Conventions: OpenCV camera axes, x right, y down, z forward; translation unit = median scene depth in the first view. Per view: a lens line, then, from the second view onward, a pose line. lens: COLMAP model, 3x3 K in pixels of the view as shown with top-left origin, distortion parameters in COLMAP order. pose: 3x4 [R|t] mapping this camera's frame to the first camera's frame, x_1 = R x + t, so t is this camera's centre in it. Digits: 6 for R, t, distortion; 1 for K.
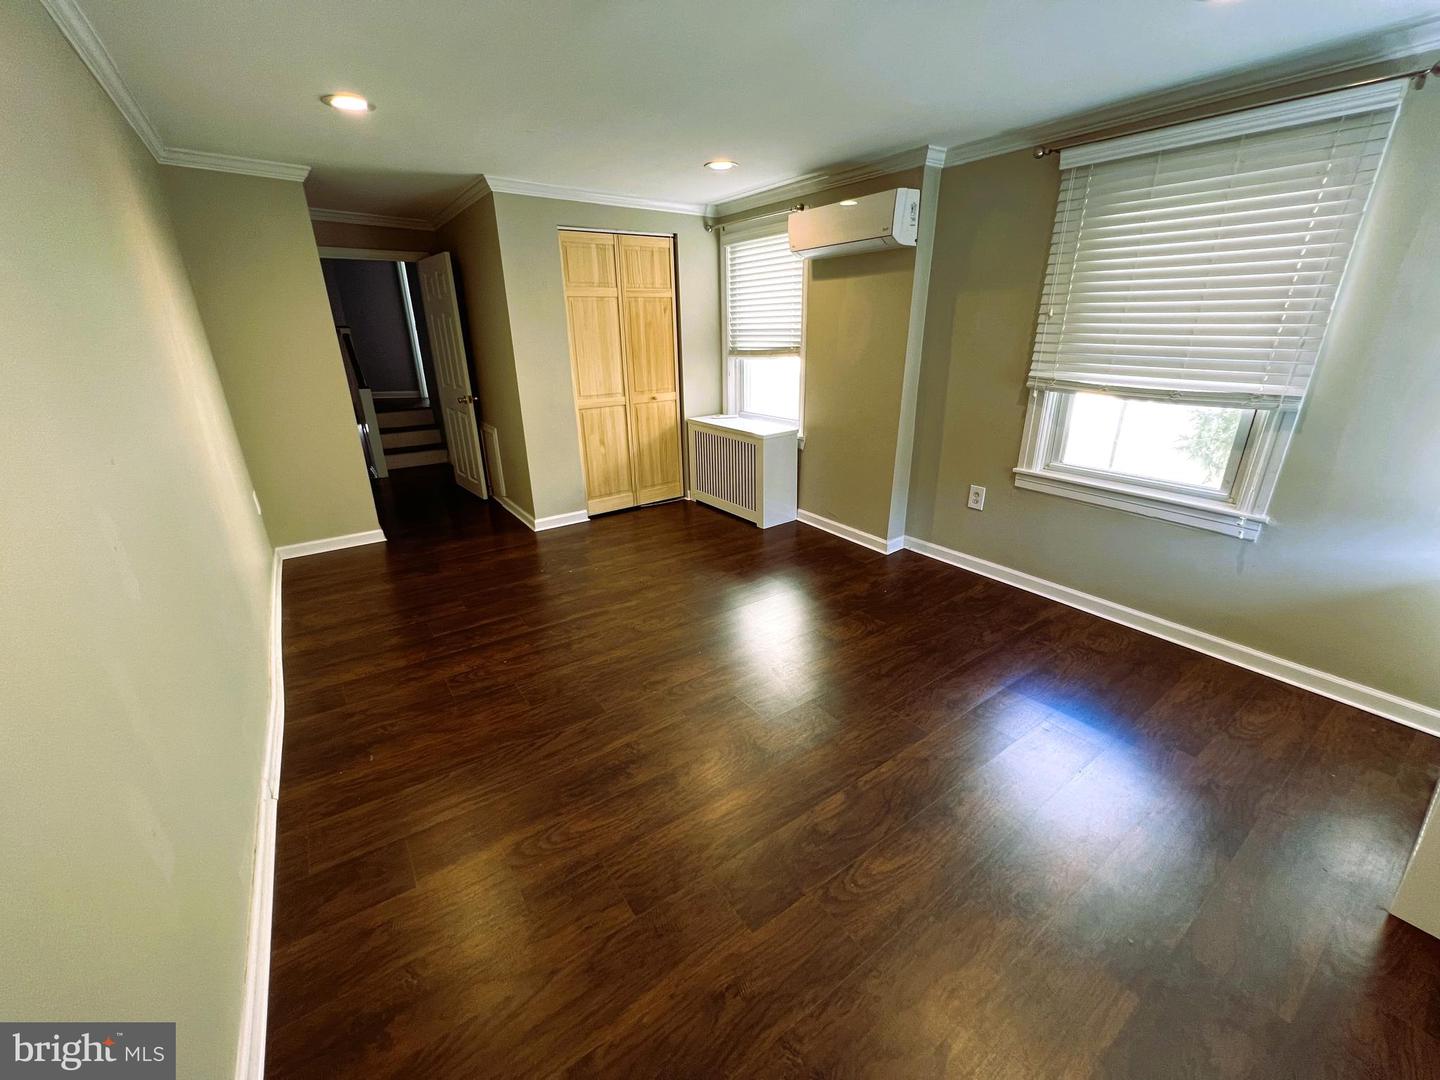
lens RADIAL K [[576.6, 0, 716.9], [0, 576.6, 538.3], [0, 0, 1]] dist [-0.000154, 0.000169]
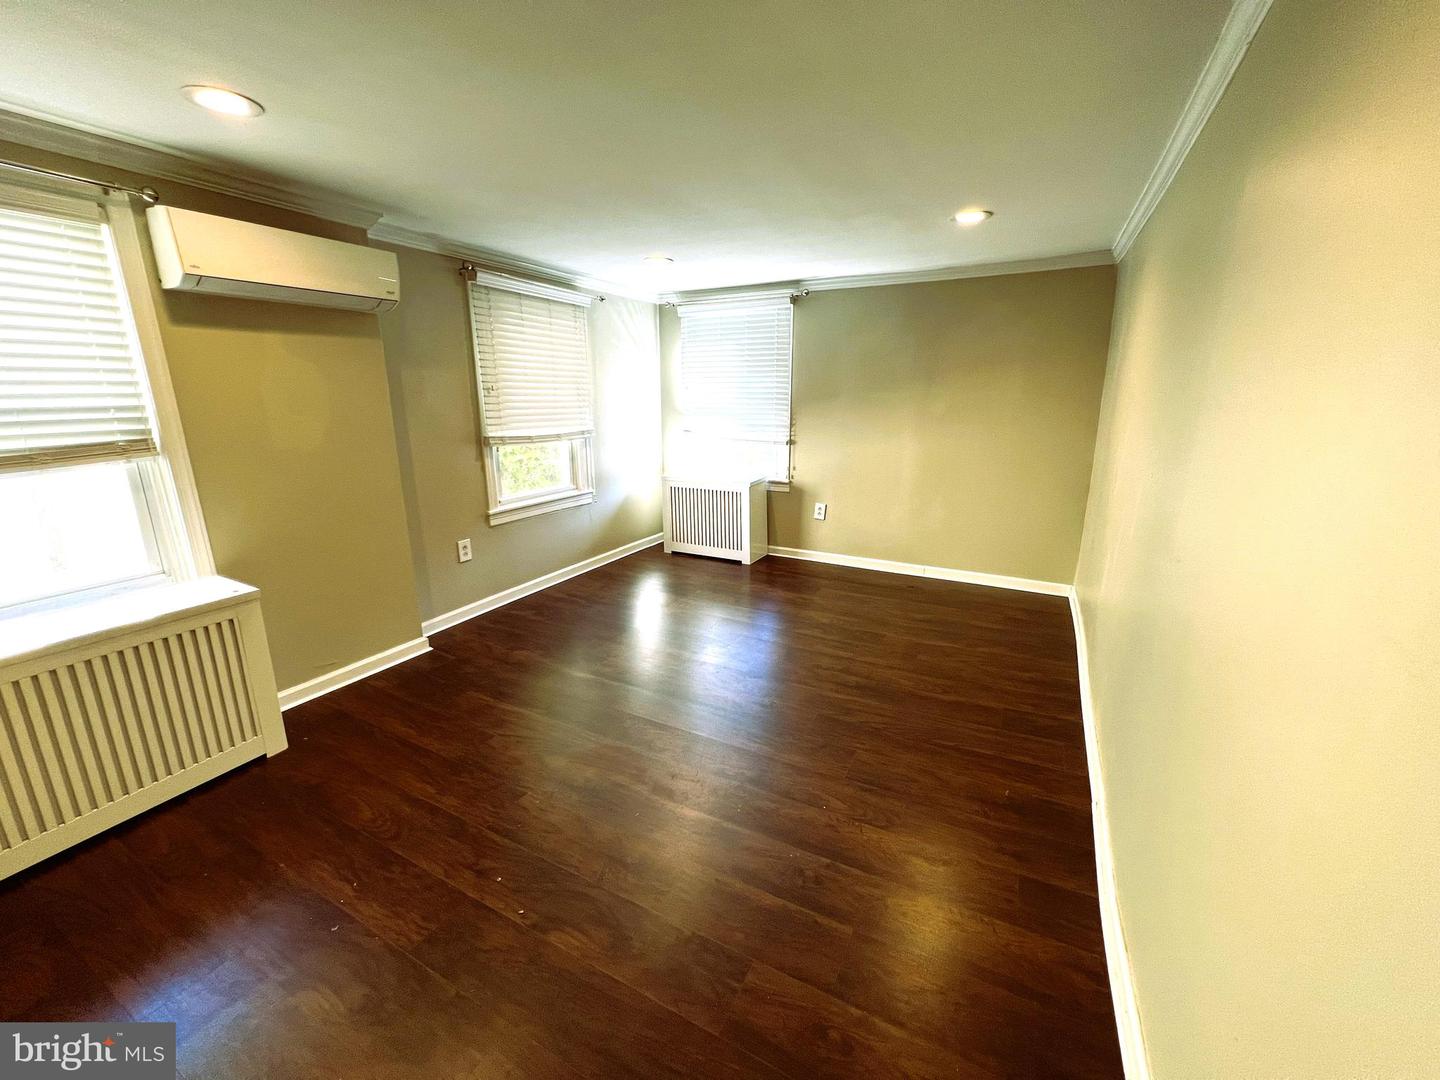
lens RADIAL K [[576.6, 0, 717.6], [0, 576.6, 536.9], [0, 0, 1]] dist [-0.000154, 0.000169]
pose [[-0.450391, -0.207966, 0.868273, -0.762439], [0.317688, 0.871520, 0.373535, -0.376155], [-0.834399, 0.444076, -0.326457, 1.021588]]
